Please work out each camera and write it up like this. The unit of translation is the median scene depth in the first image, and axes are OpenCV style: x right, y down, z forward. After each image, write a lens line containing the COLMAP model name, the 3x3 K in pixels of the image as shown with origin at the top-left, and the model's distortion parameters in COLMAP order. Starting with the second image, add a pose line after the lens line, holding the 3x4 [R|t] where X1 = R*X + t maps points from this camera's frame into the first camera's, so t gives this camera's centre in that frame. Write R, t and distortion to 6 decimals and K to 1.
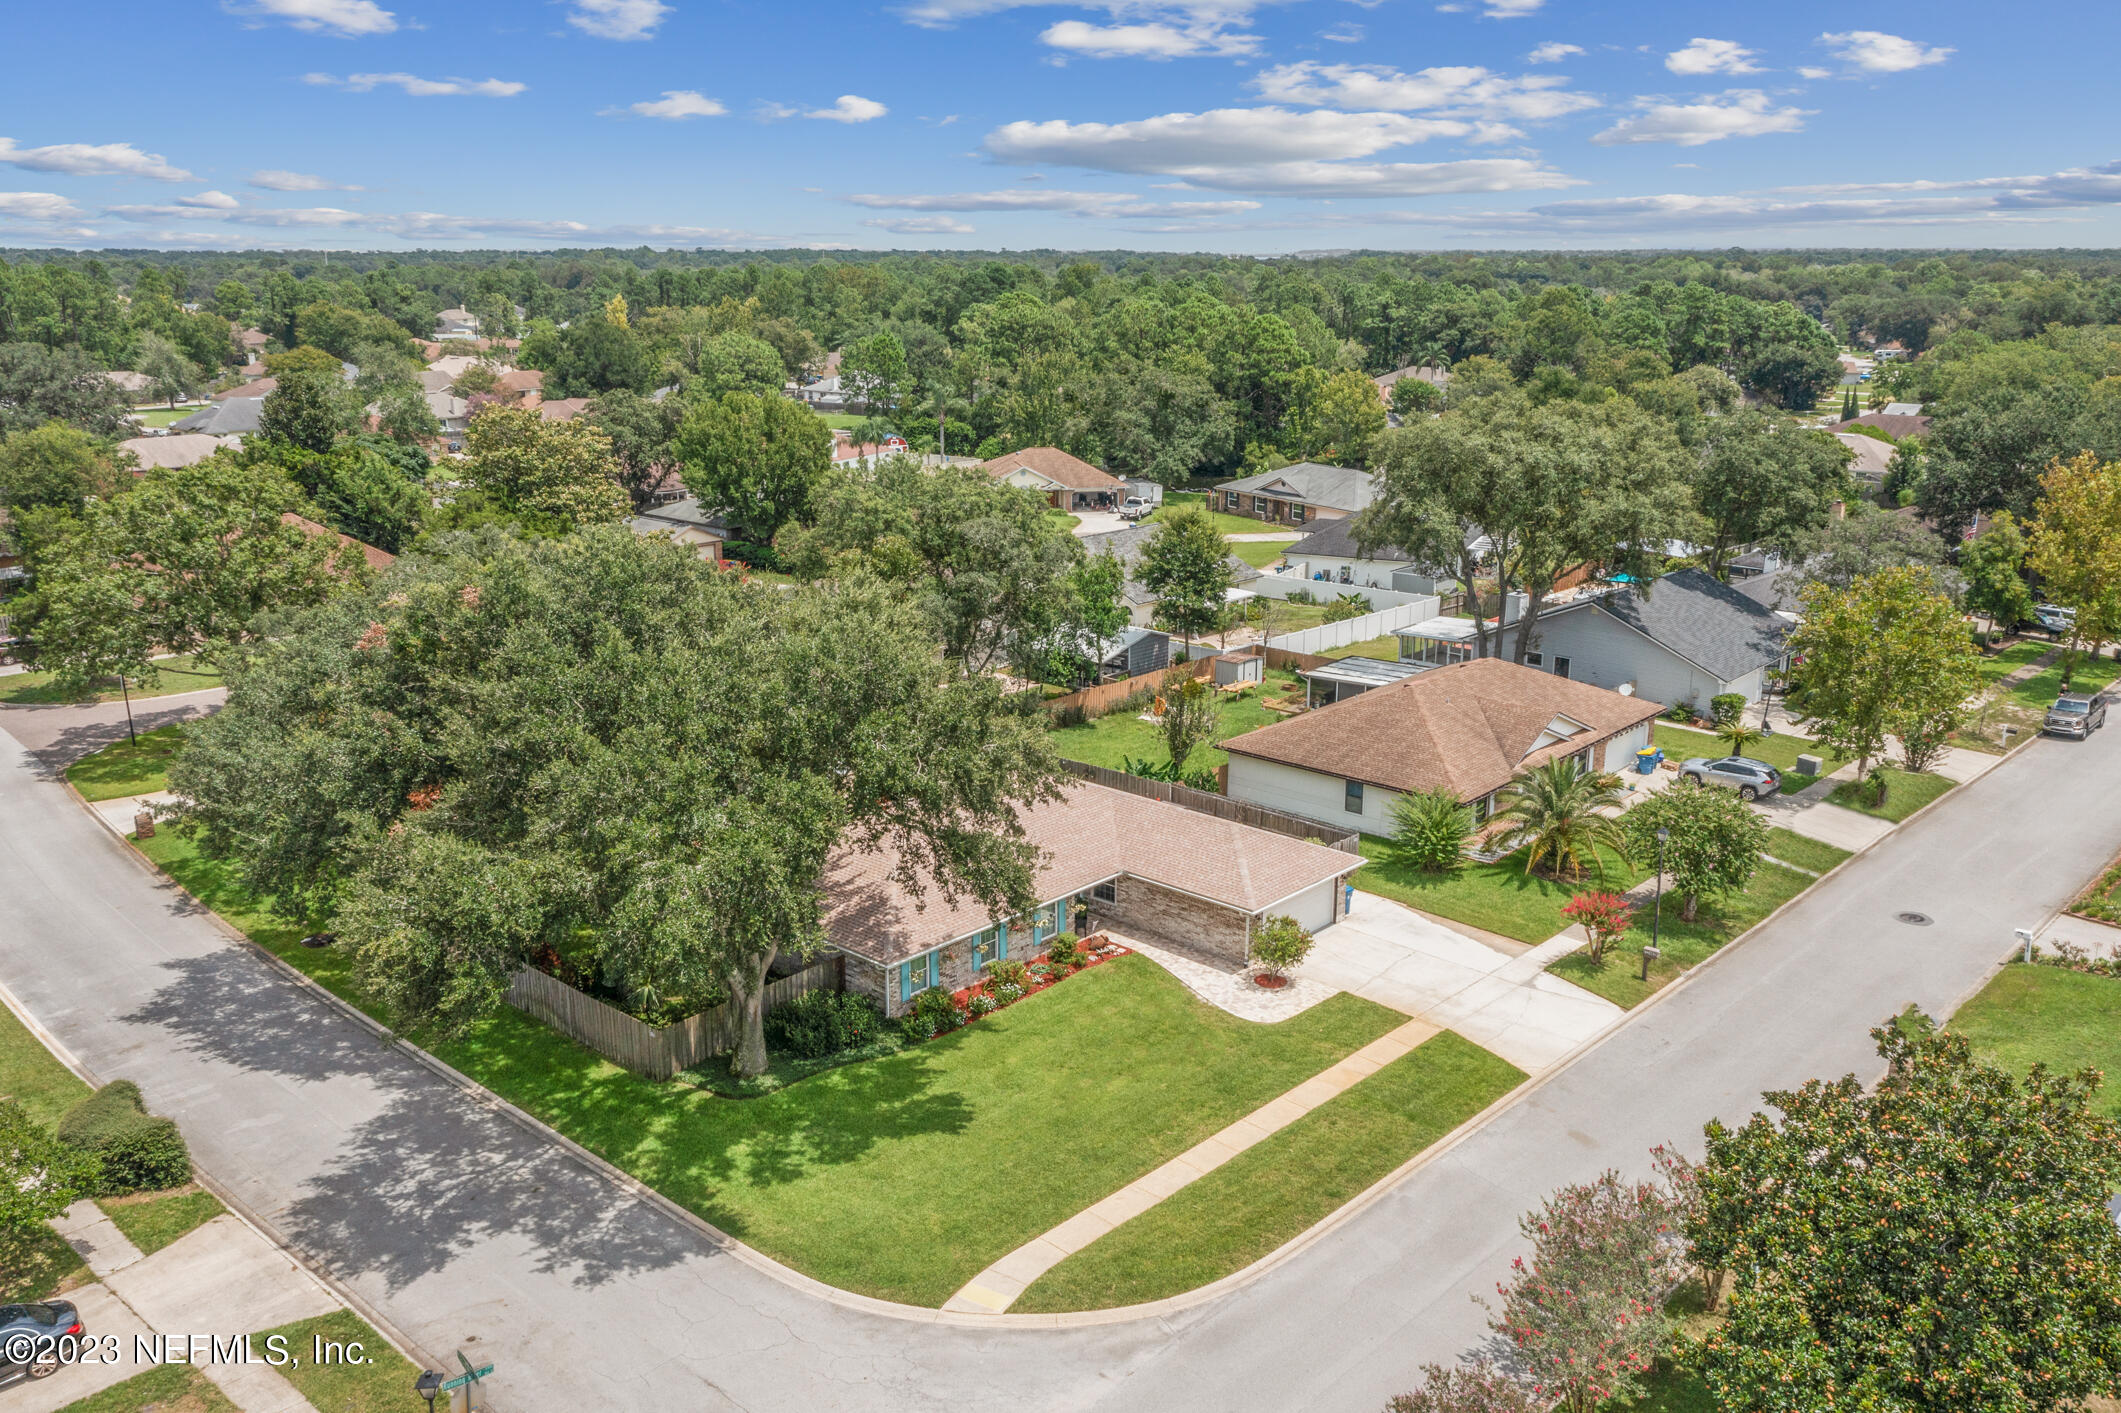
lens RADIAL K [[1707.3, 0, 1055.7], [0, 1707.3, 708.3], [0, 0, 1]] dist [-0.002876, 0.017863]
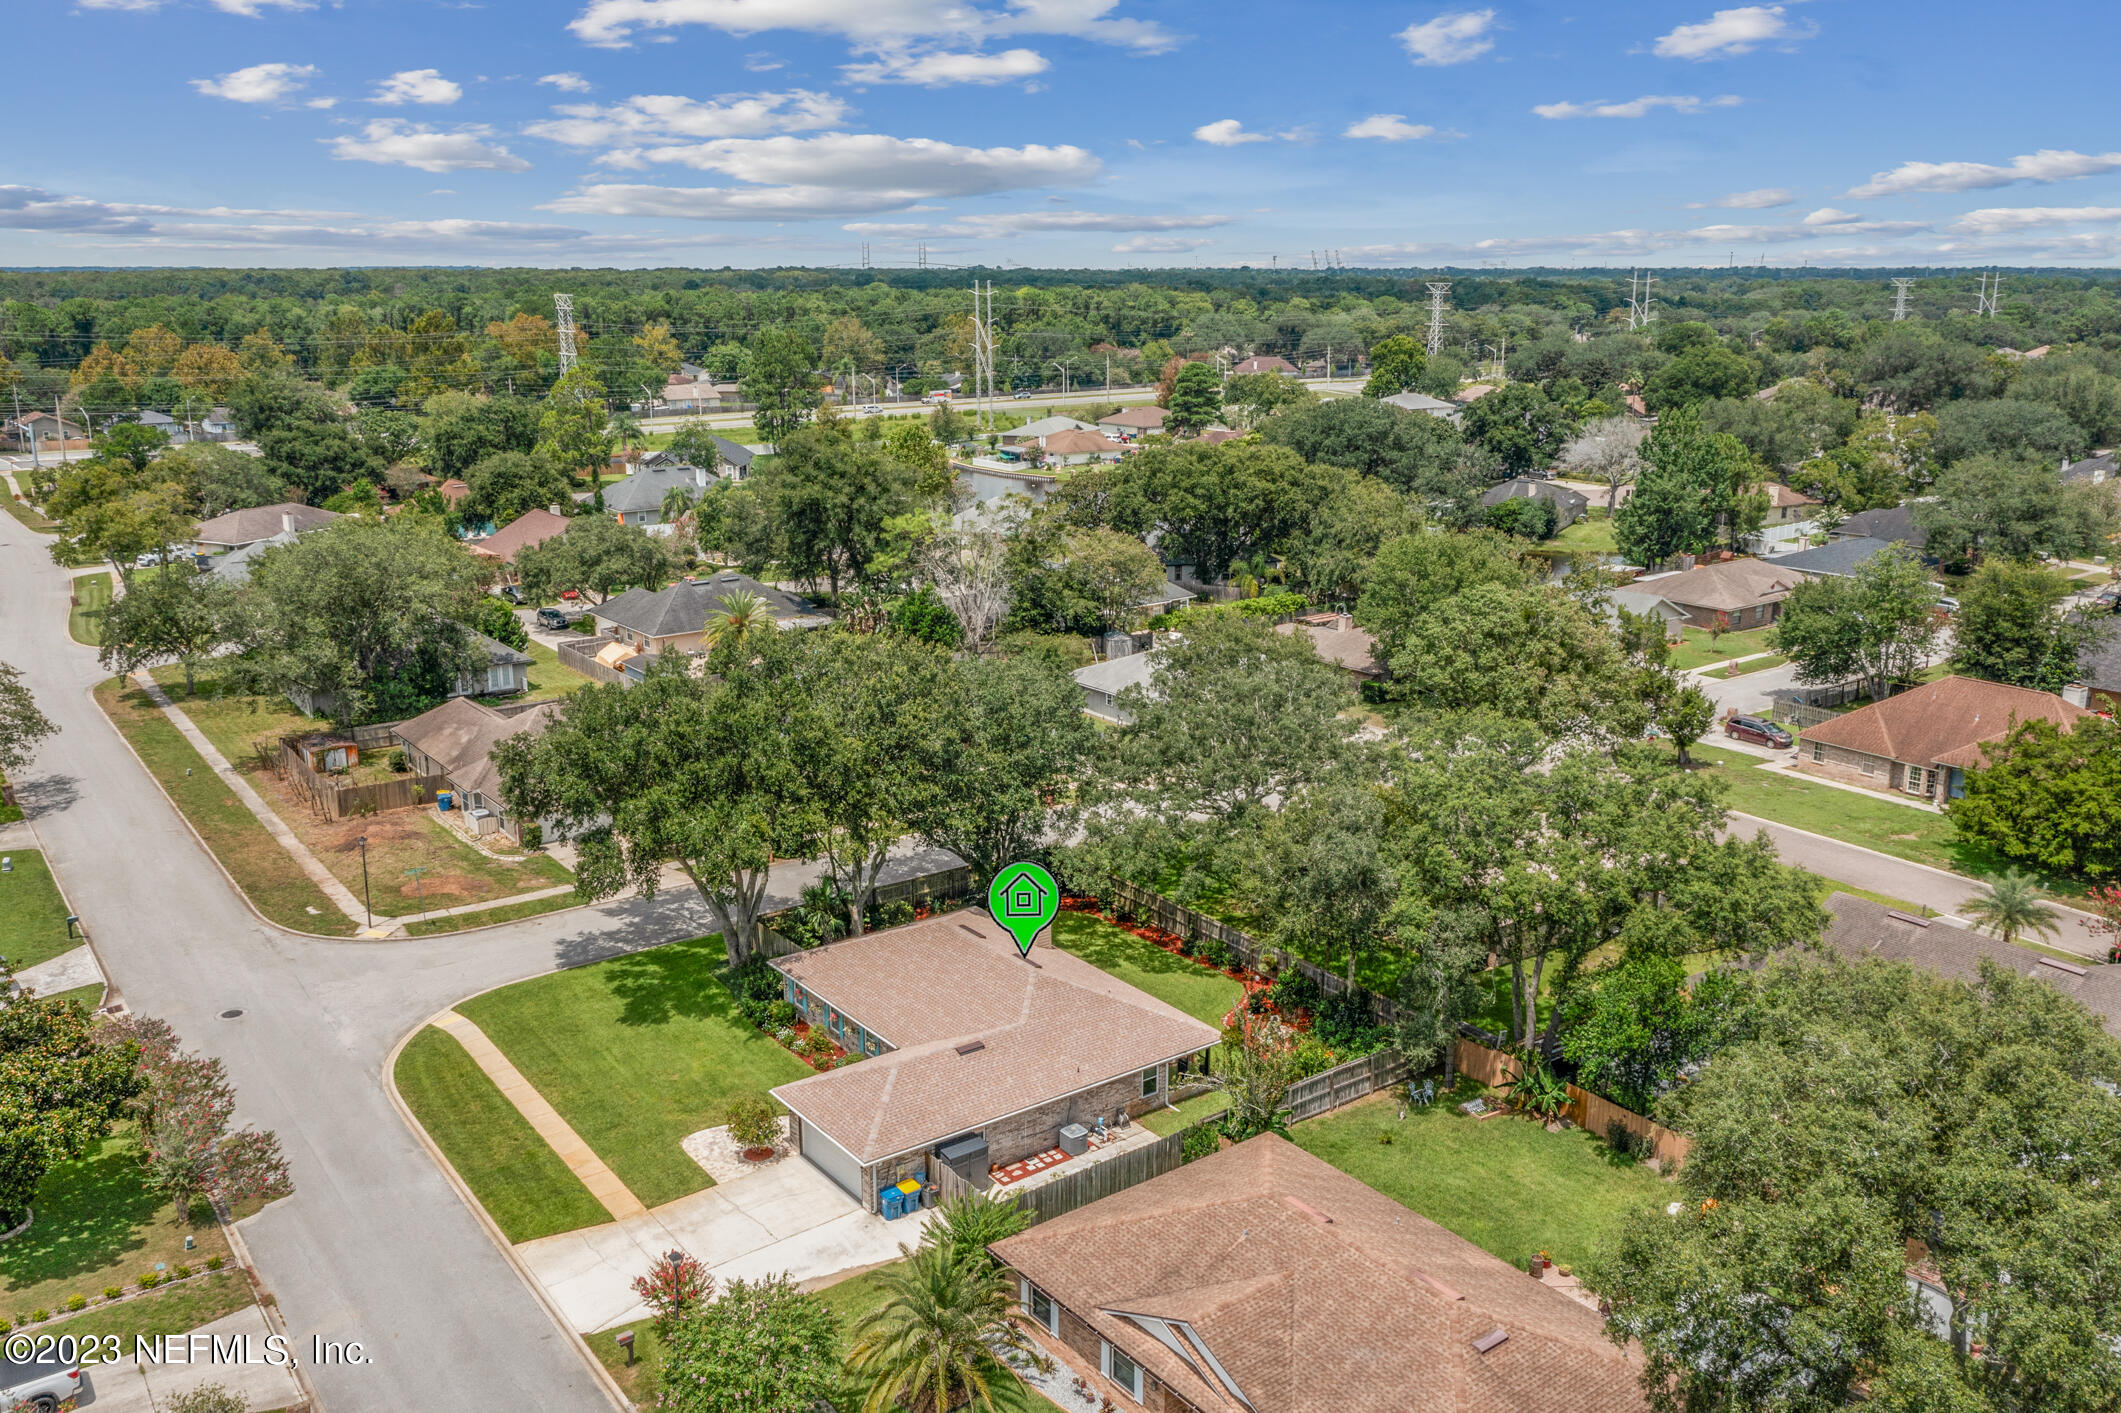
lens RADIAL K [[1707.3, 0, 1060.3], [0, 1707.3, 706.7], [0, 0, 1]] dist [-0.002876, 0.017863]
pose [[-0.195573, 0.246125, -0.949302, 1.376430], [-0.235563, 0.927865, 0.289097, -0.616548], [0.951978, 0.280160, -0.123487, 1.584216]]
